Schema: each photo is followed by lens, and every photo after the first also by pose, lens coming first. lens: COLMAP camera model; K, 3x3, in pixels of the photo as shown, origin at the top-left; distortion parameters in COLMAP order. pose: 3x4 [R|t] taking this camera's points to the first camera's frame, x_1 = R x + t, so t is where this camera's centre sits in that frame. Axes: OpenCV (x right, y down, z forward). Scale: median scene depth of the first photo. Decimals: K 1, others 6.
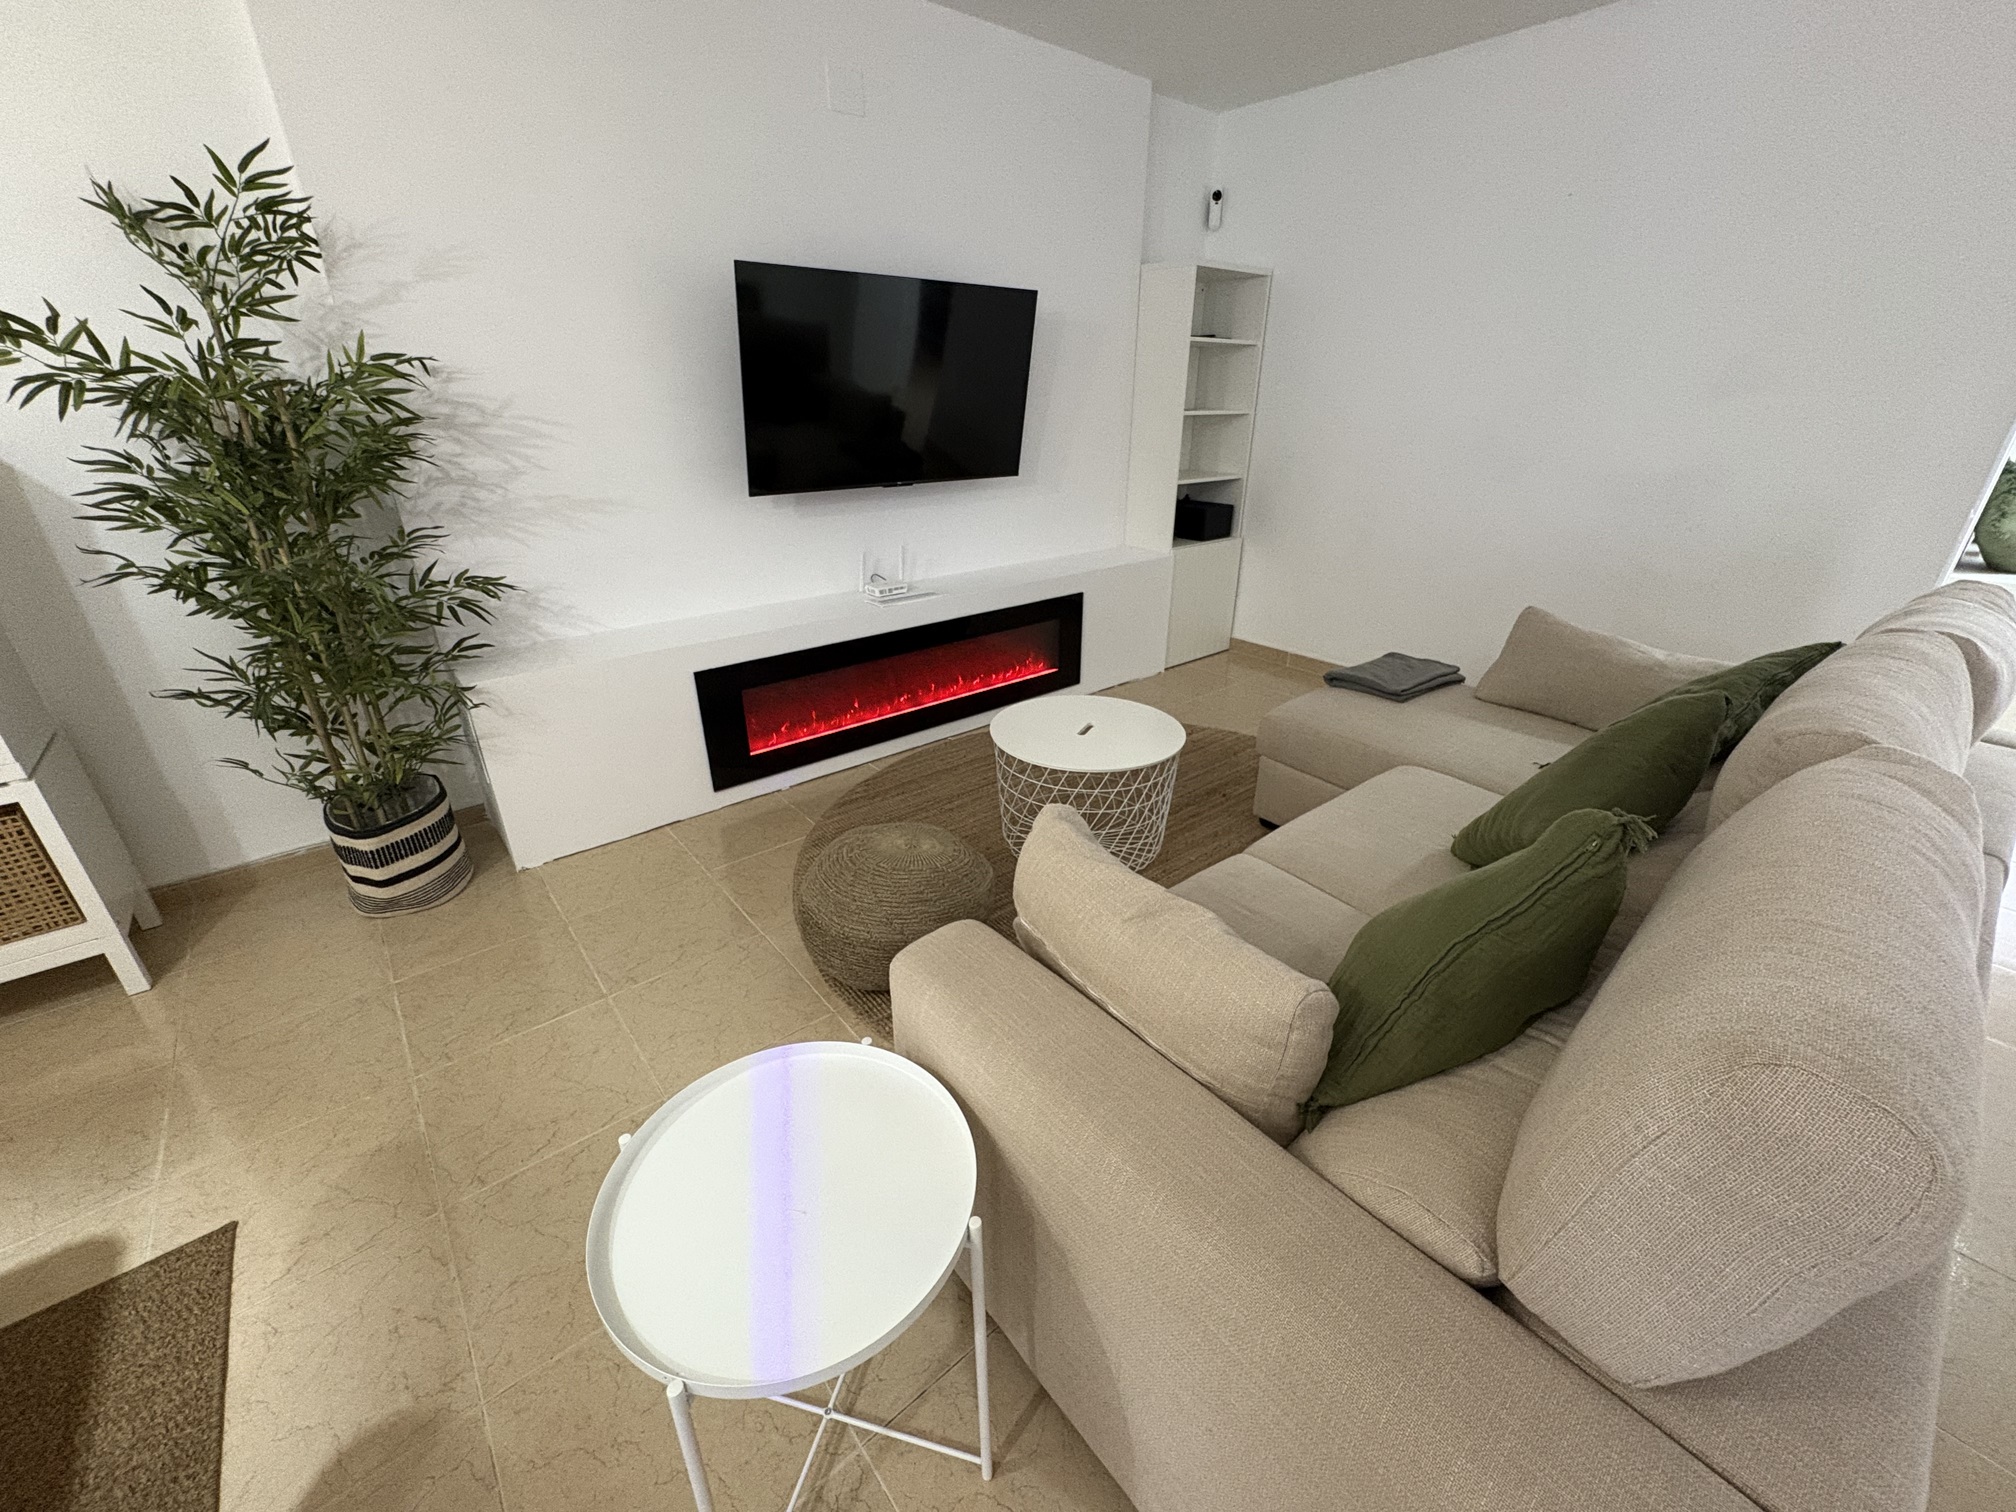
lens RADIAL K [[799.5, 0, 1005.6], [0, 799.5, 755.0], [0, 0, 1]] dist [-0.000978, -0.000418]
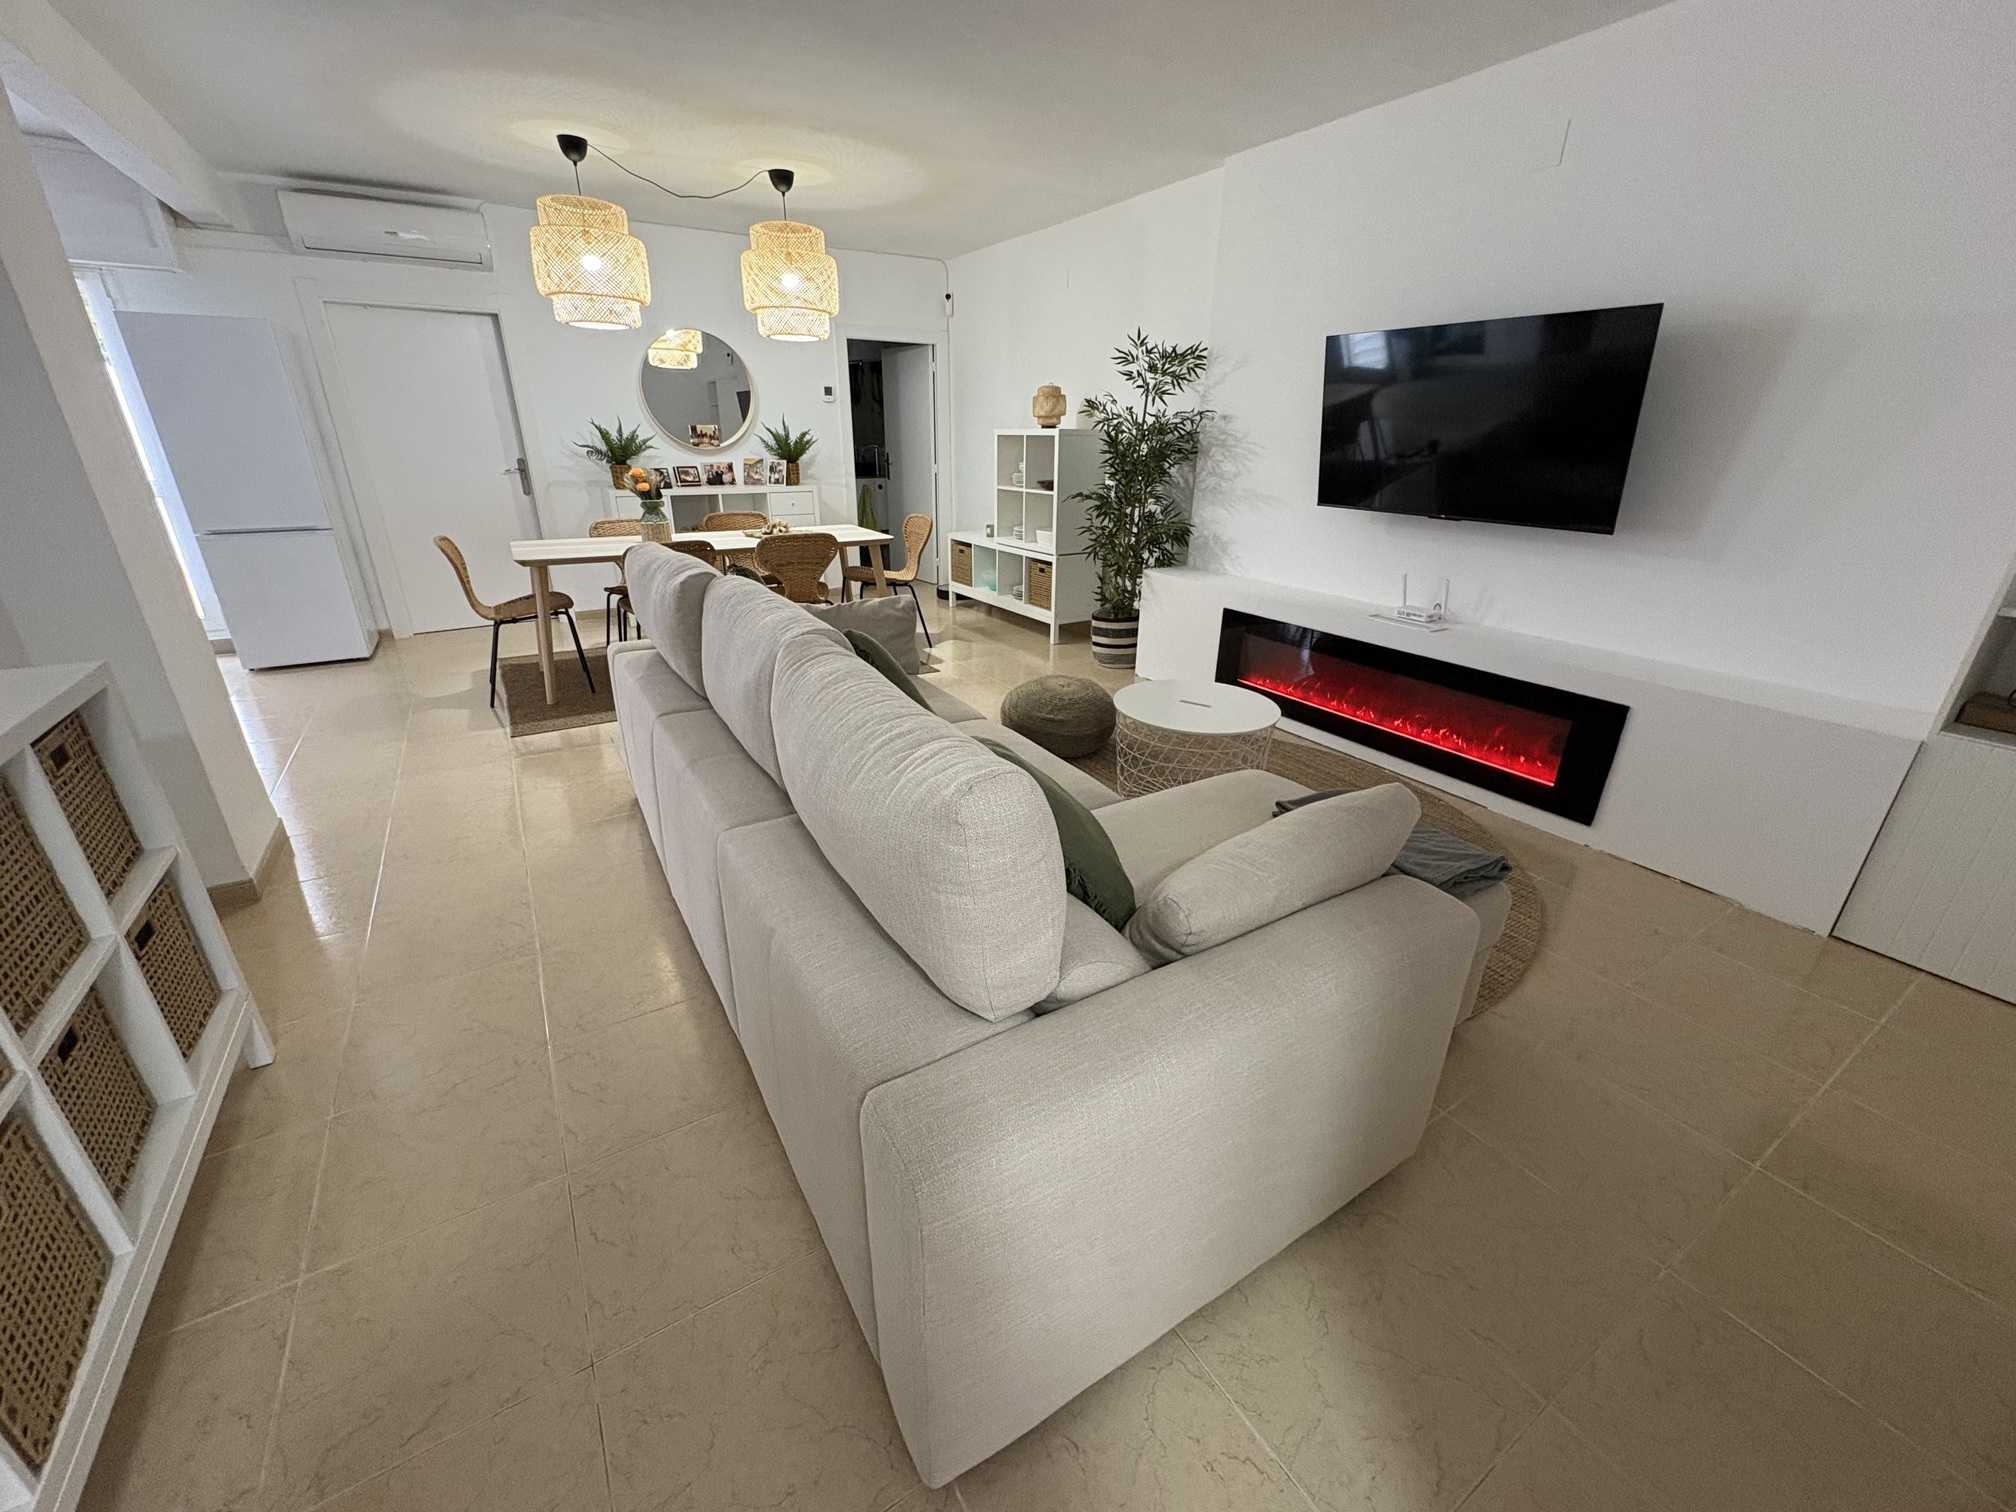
lens RADIAL K [[799.5, 0, 1000.9], [0, 799.5, 754.1], [0, 0, 1]] dist [-0.000978, -0.000418]
pose [[-0.145541, 0.370288, -0.917445, 1.371831], [-0.418977, 0.816992, 0.396210, -0.350536], [0.896256, 0.442053, 0.036236, 0.795611]]
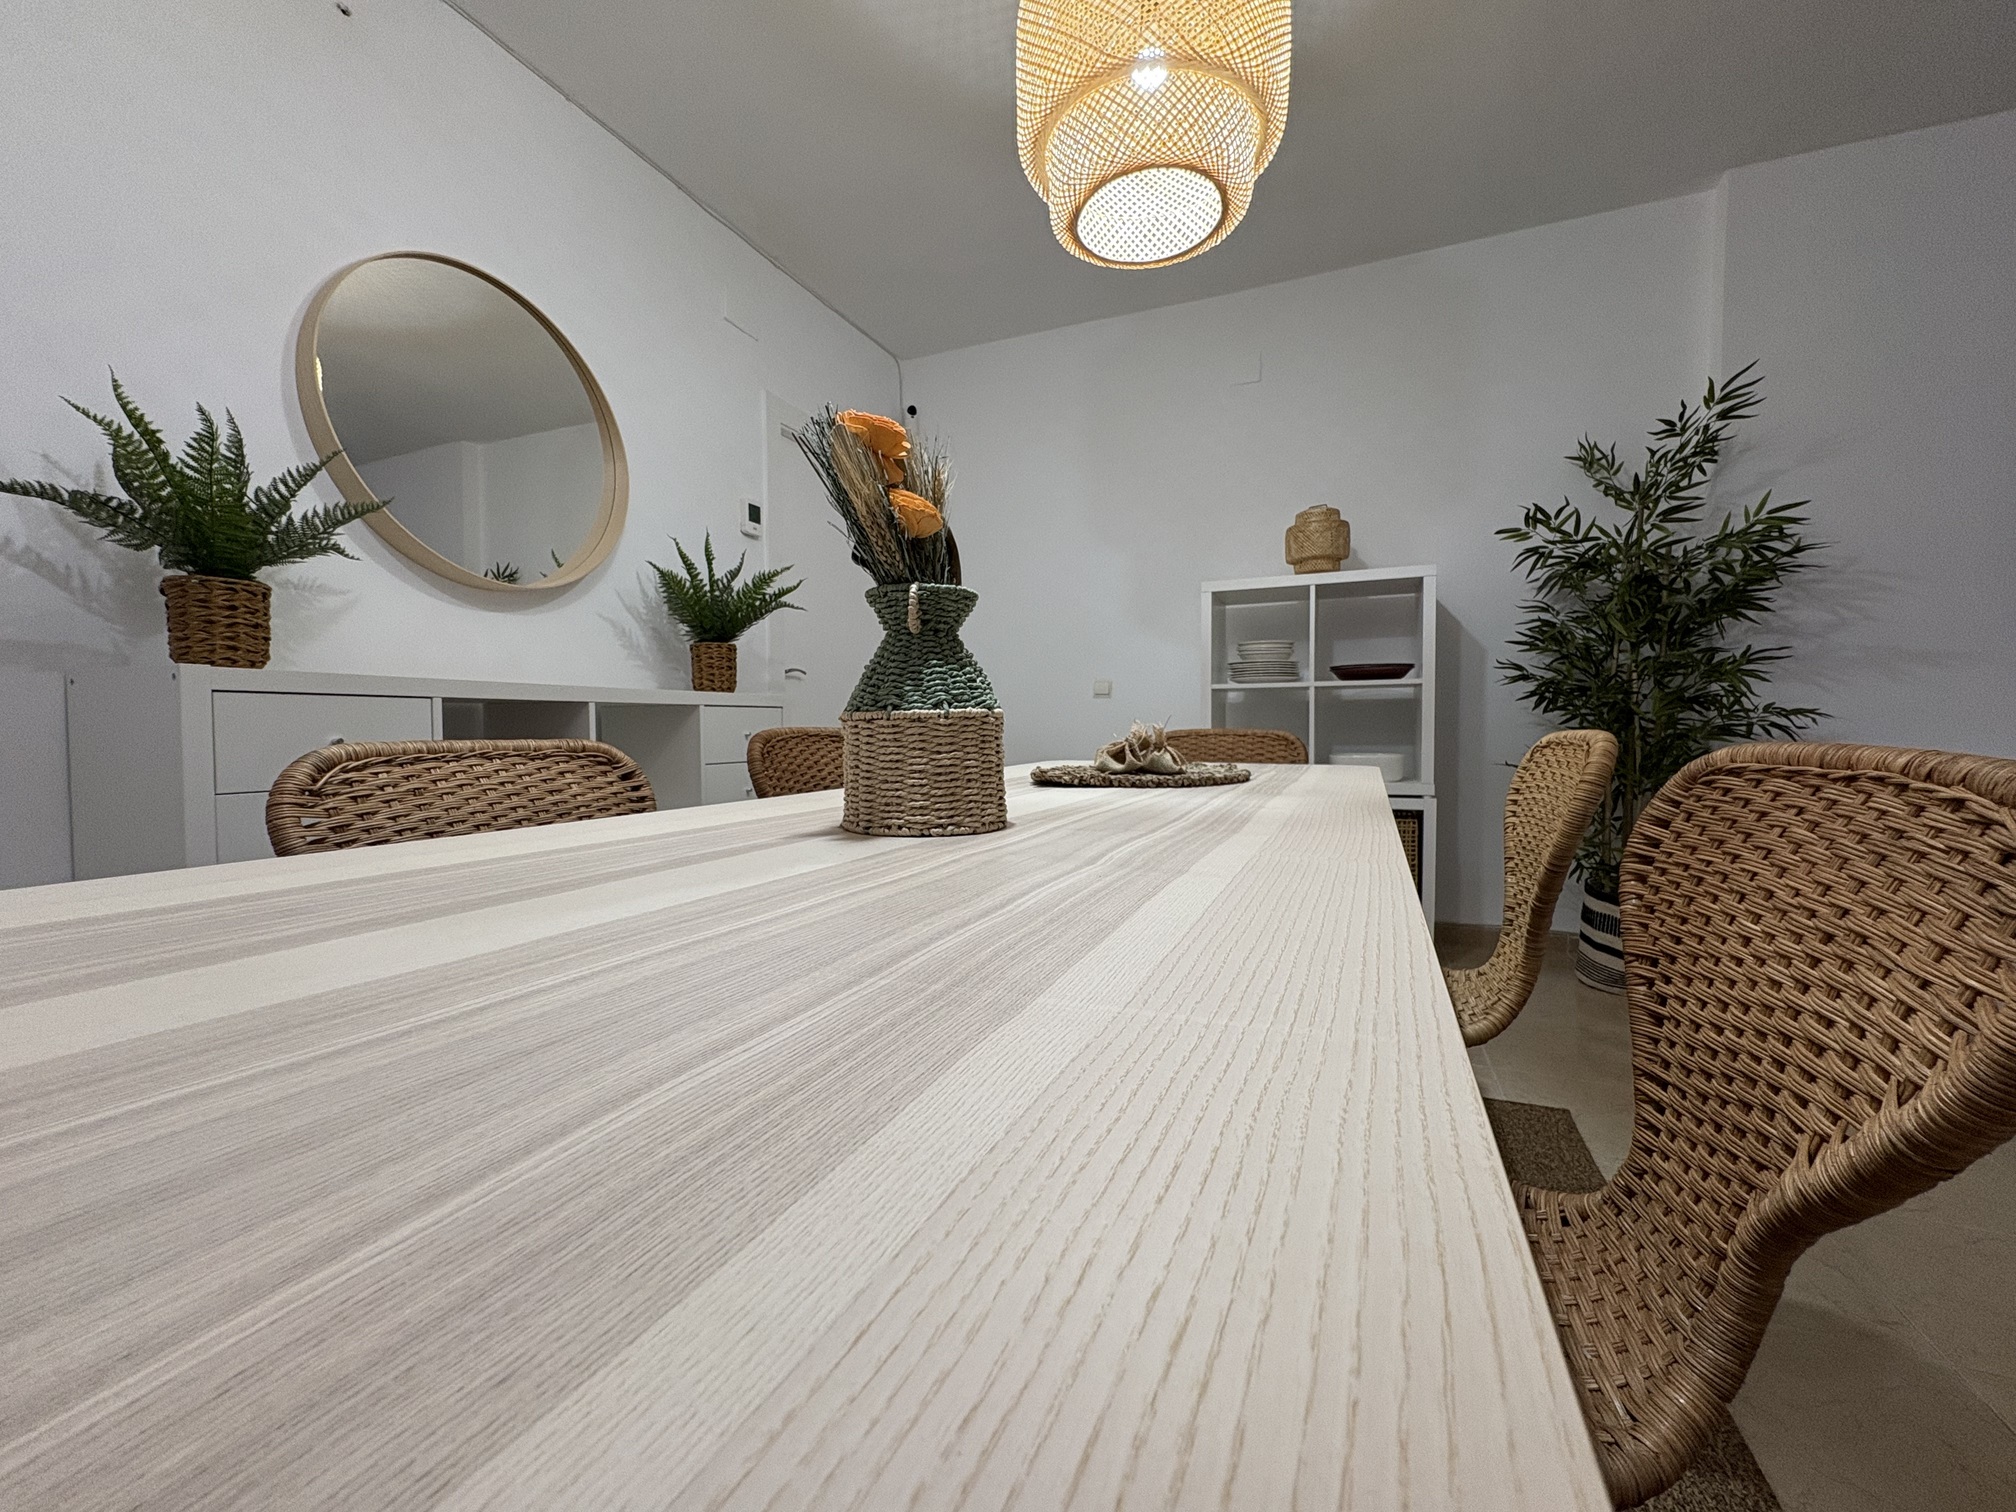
lens RADIAL K [[799.5, 0, 1003.4], [0, 799.5, 756.0], [0, 0, 1]] dist [-0.000978, -0.000418]
pose [[0.446348, 0.033804, -0.894221, -0.187520], [-0.367191, 0.918203, -0.148571, 0.370161], [0.816054, 0.394664, 0.422251, -0.252237]]
